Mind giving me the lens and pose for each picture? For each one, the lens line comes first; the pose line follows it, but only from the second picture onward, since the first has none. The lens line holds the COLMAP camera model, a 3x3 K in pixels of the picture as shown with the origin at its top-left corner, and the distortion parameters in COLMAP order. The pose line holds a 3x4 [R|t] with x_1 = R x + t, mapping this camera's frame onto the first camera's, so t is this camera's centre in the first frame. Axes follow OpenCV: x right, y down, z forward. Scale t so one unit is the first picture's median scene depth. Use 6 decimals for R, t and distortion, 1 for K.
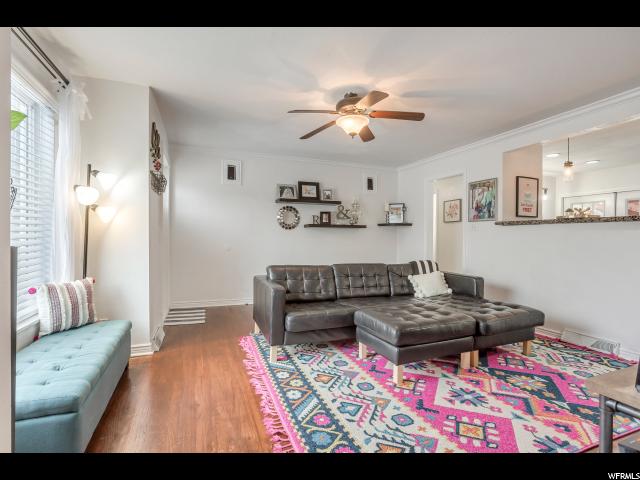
lens RADIAL K [[310.6, 0, 320.1], [0, 310.6, 239.4], [0, 0, 1]] dist [-0.005239, -0.000761]
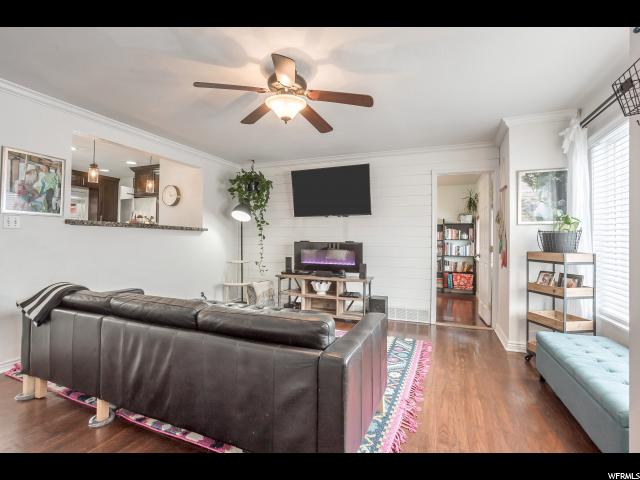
lens RADIAL K [[310.6, 0, 318.0], [0, 310.6, 237.5], [0, 0, 1]] dist [-0.005239, -0.000761]
pose [[-0.710417, -0.007808, 0.703738, -0.388240], [-0.012505, 0.999921, -0.001529, -0.019223], [-0.703670, -0.009887, -0.710458, 1.112862]]
